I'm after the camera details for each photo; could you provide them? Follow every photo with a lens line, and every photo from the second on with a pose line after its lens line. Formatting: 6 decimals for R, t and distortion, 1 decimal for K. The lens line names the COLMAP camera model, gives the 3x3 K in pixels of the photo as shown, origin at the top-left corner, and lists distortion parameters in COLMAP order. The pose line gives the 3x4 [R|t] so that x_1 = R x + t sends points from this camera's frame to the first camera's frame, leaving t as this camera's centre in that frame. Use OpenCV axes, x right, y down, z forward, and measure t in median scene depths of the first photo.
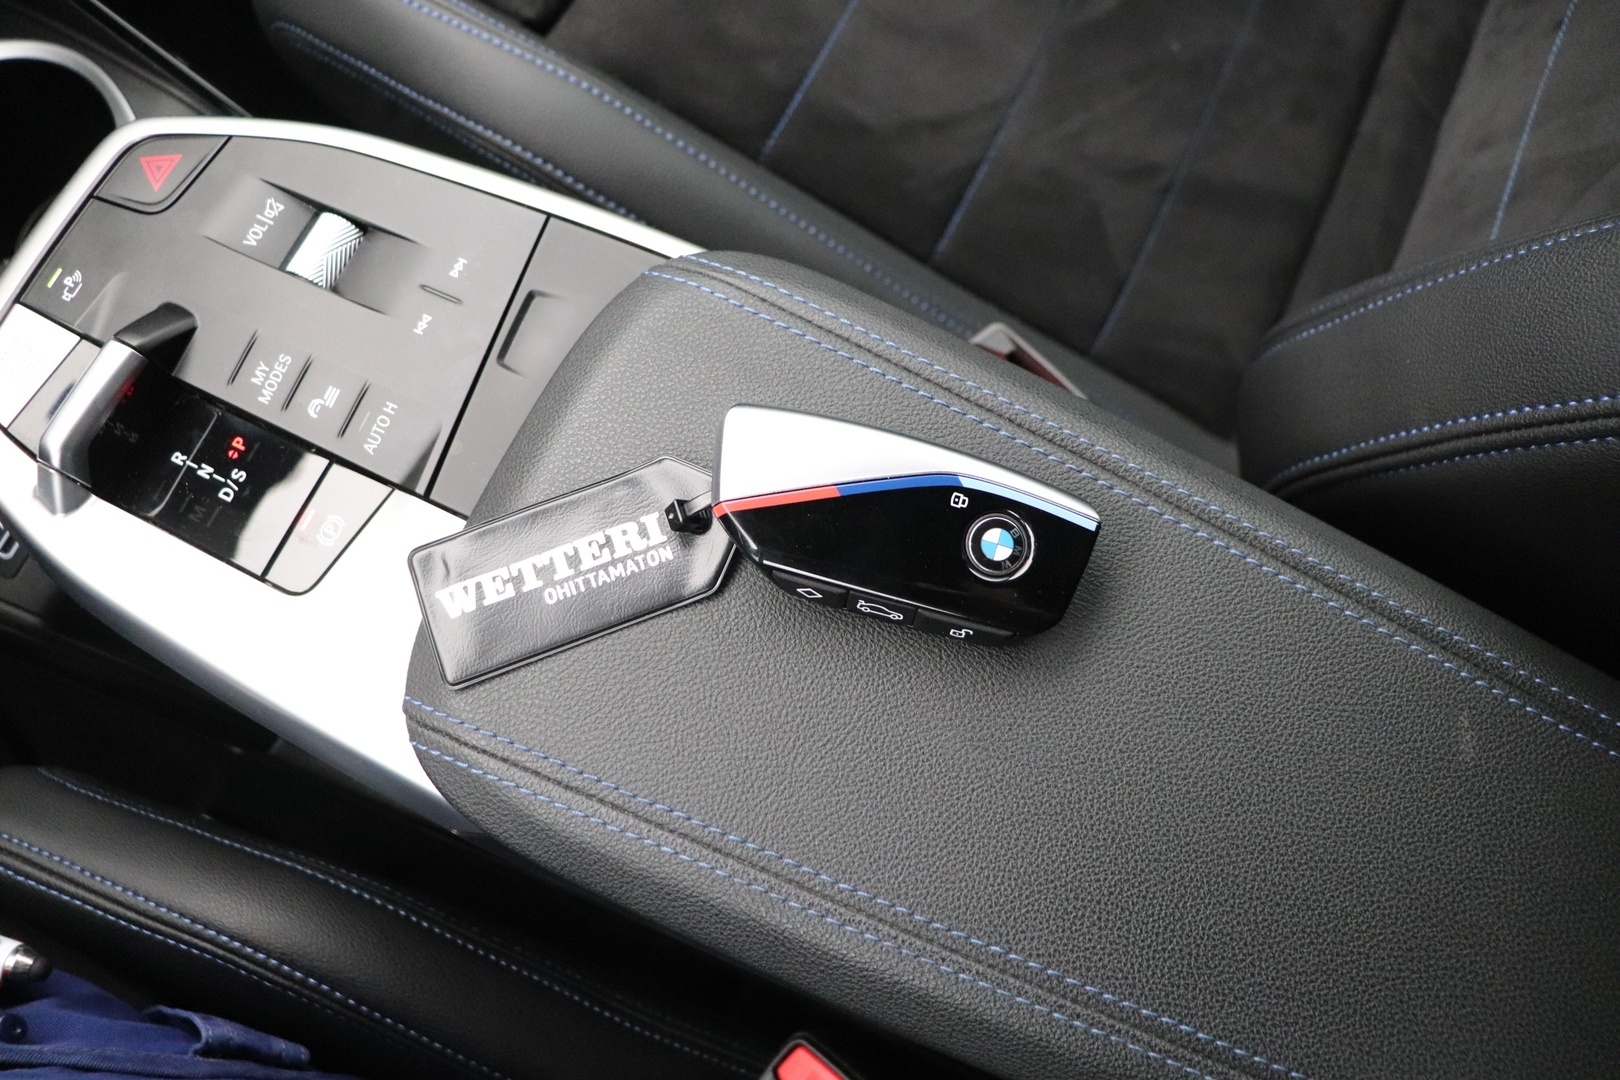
lens RADIAL K [[1375.5, 0, 811.8], [0, 1375.5, 558.5], [0, 0, 1]] dist [-0.198996, 0.173530]
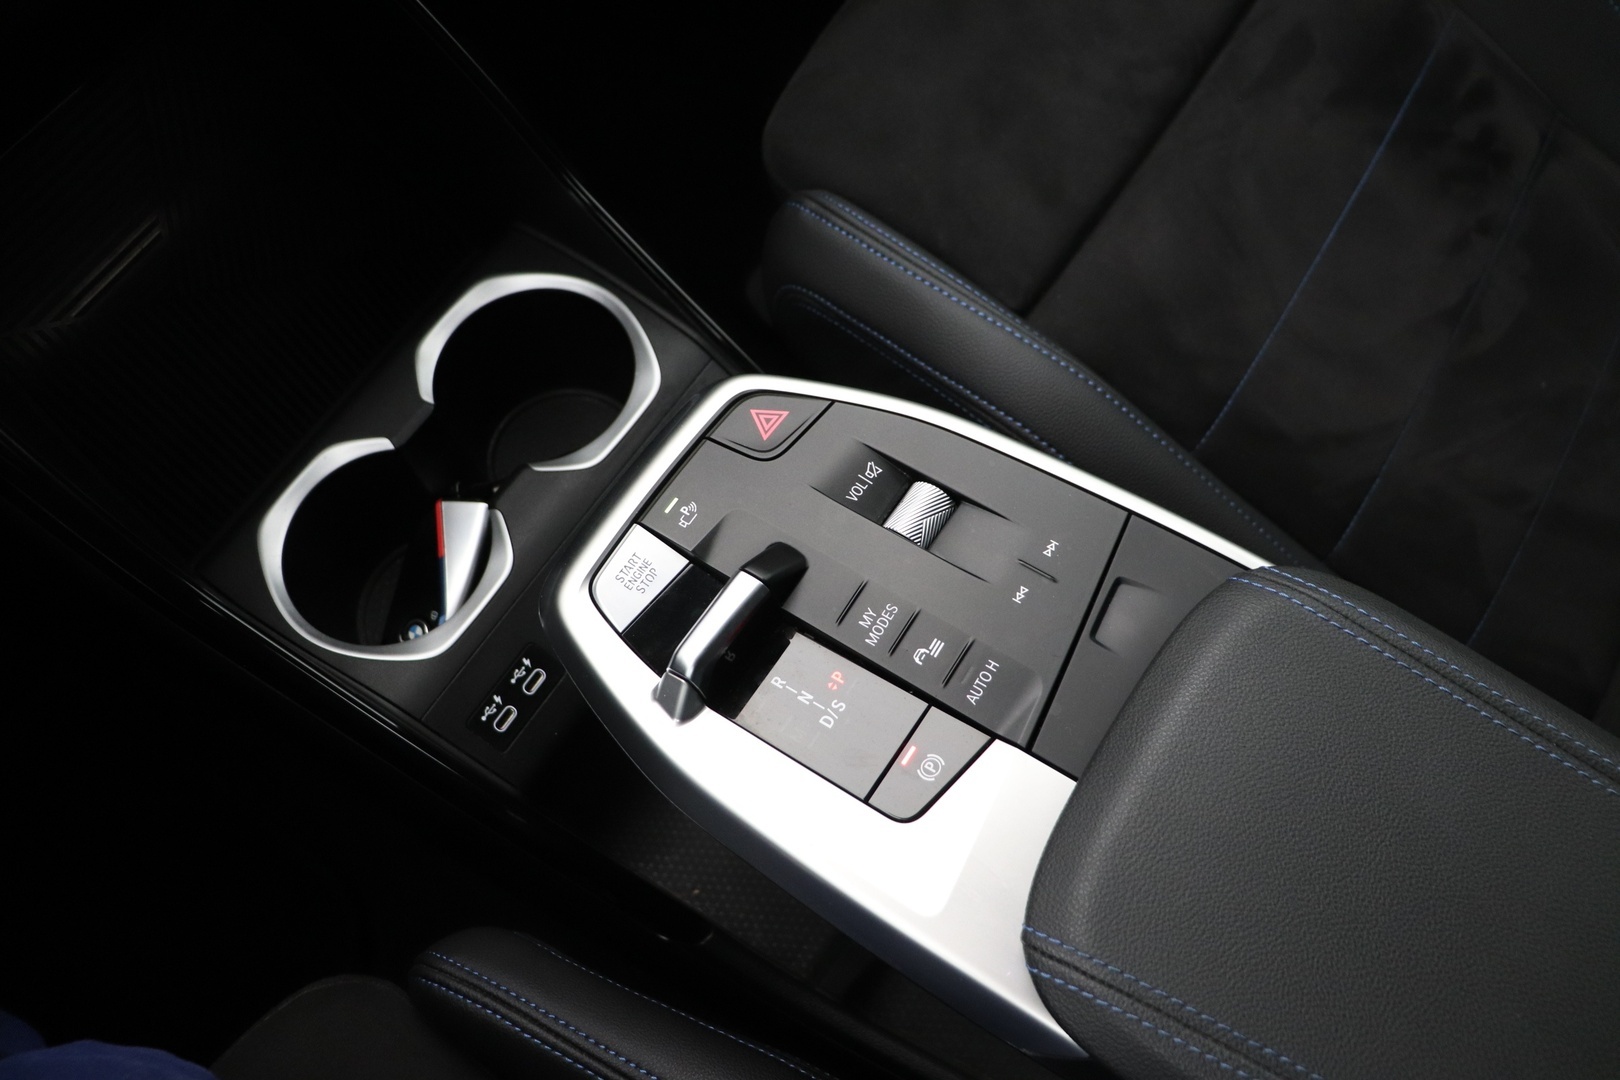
lens RADIAL K [[1375.5, 0, 811.8], [0, 1375.5, 558.5], [0, 0, 1]] dist [-0.198996, 0.173530]
pose [[0.989245, 0.113621, -0.092108, -0.360142], [-0.126607, 0.980508, -0.150247, -0.007521], [0.073242, 0.160293, 0.984348, -0.157466]]
